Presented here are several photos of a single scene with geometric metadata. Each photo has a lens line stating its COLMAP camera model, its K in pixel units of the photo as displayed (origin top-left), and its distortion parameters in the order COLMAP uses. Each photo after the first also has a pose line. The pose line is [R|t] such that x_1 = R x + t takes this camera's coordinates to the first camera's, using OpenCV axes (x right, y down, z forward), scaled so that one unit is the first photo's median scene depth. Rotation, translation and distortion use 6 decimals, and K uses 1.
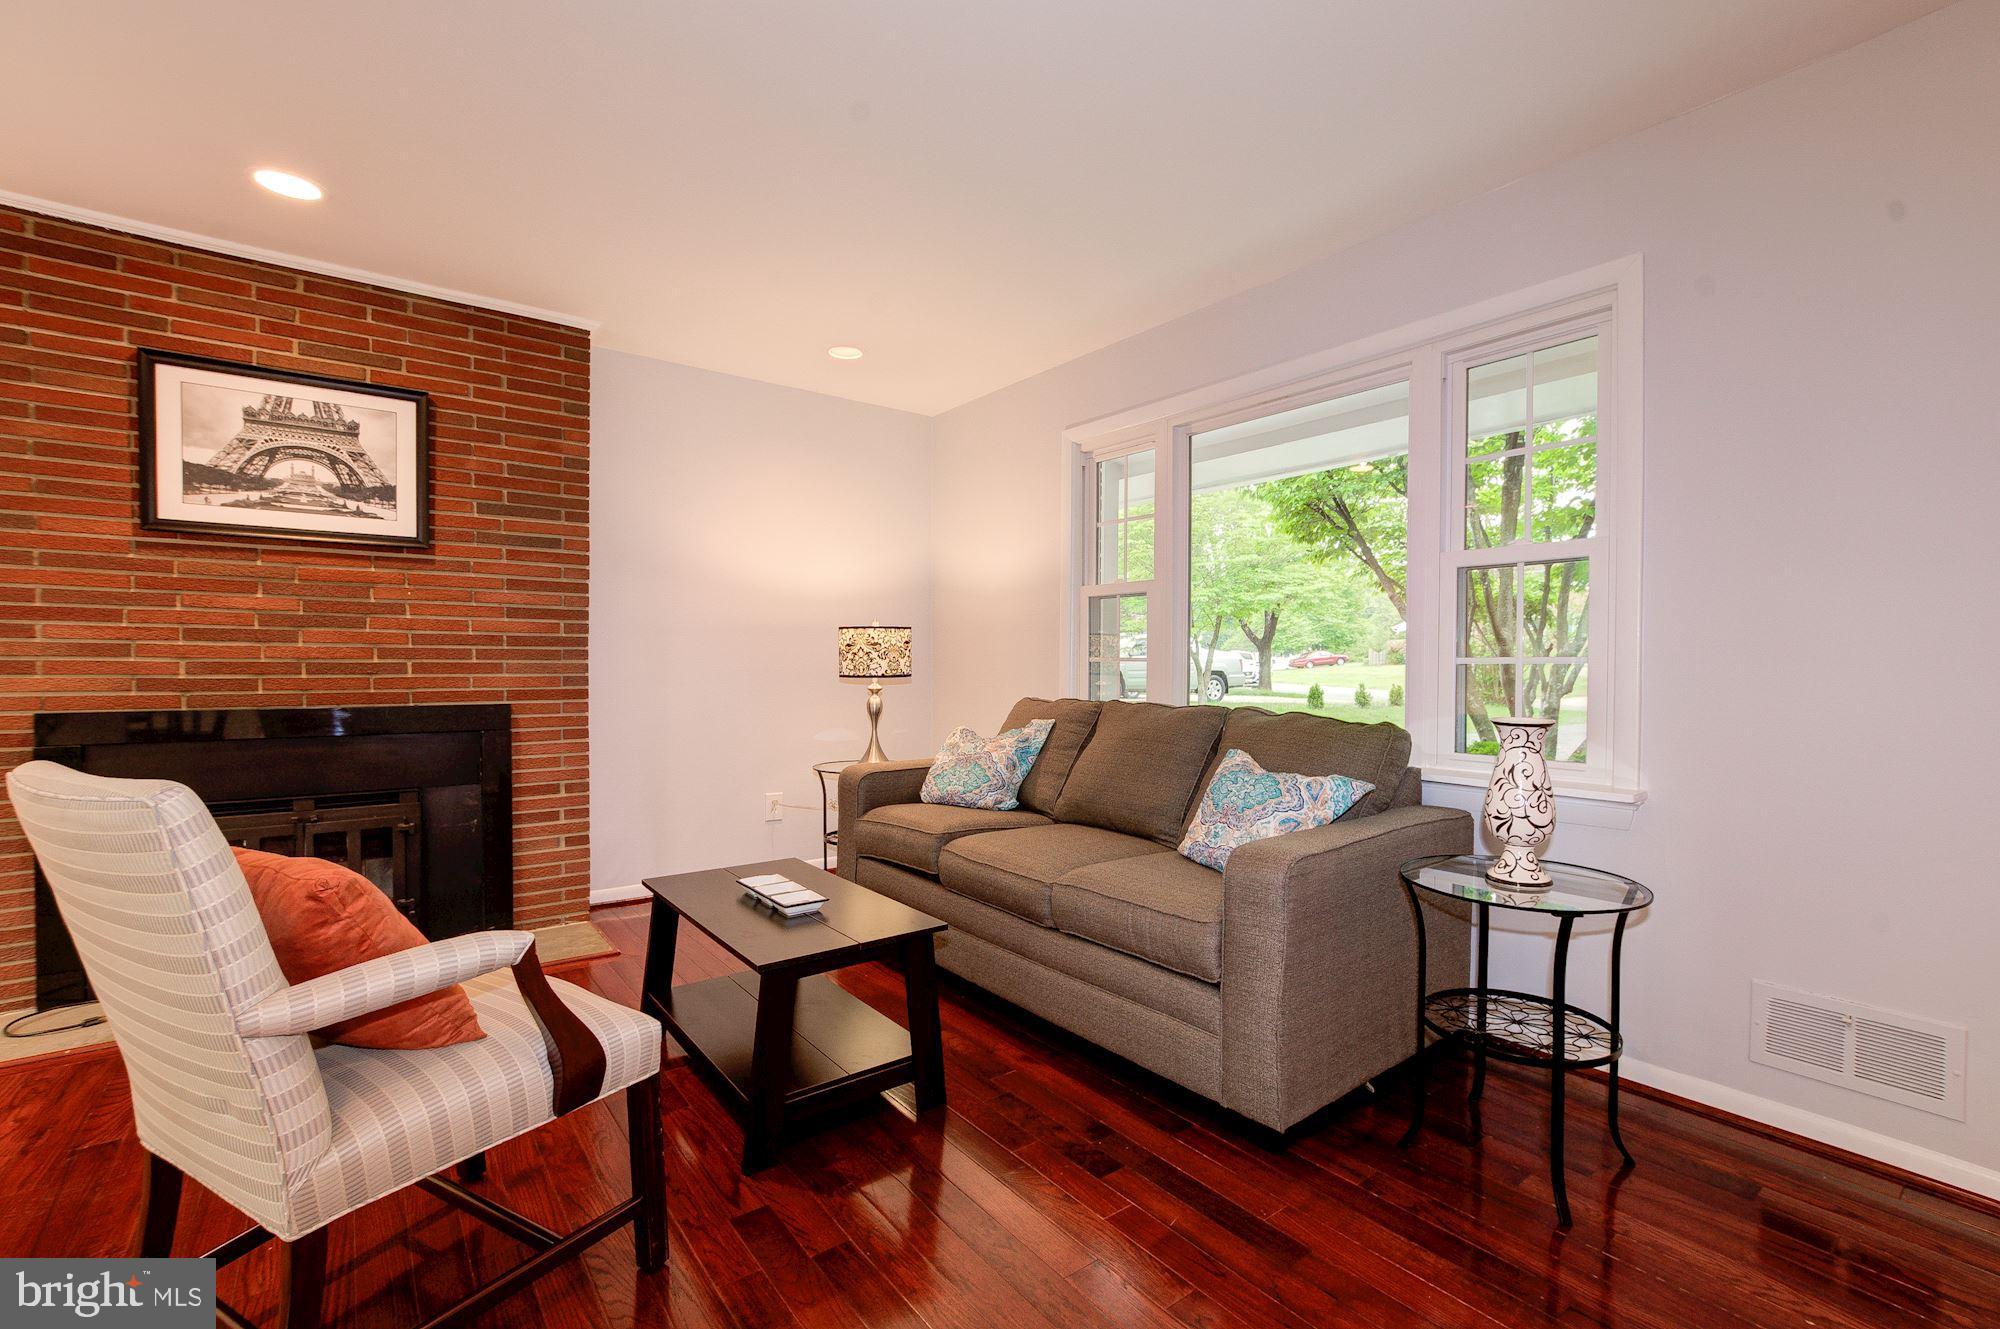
lens RADIAL K [[878.8, 0, 997.6], [0, 878.8, 669.6], [0, 0, 1]] dist [-0.012049, 0.001240]
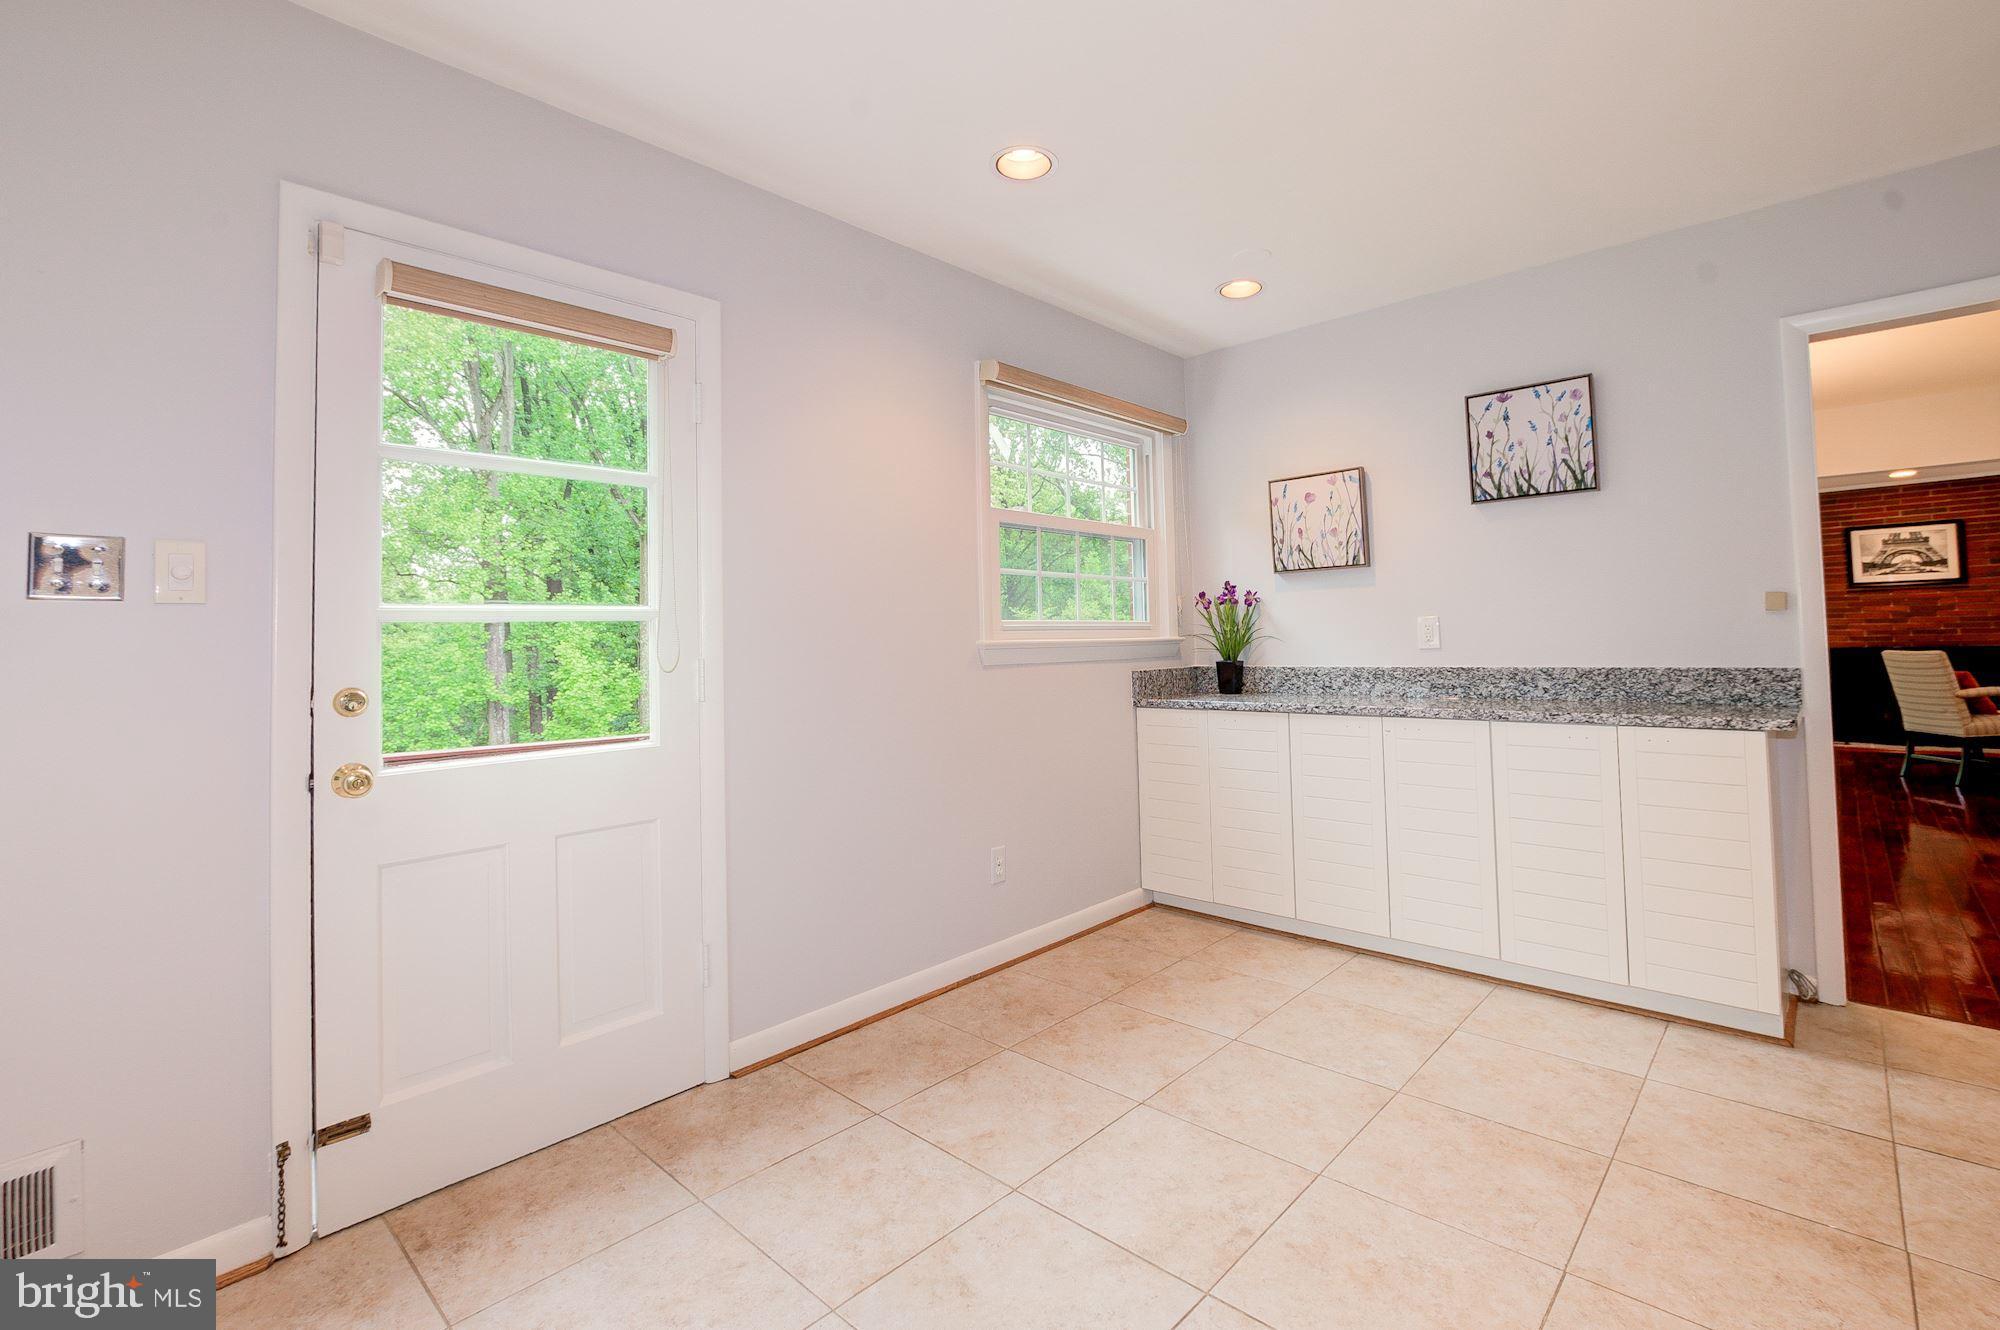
lens RADIAL K [[878.8, 0, 1030.7], [0, 878.8, 600.8], [0, 0, 1]] dist [-0.012049, 0.001240]
pose [[0.204760, -0.048436, -0.977613, 1.272015], [0.017248, 0.998798, -0.045873, -0.022722], [0.978660, -0.007468, 0.205350, -2.210235]]
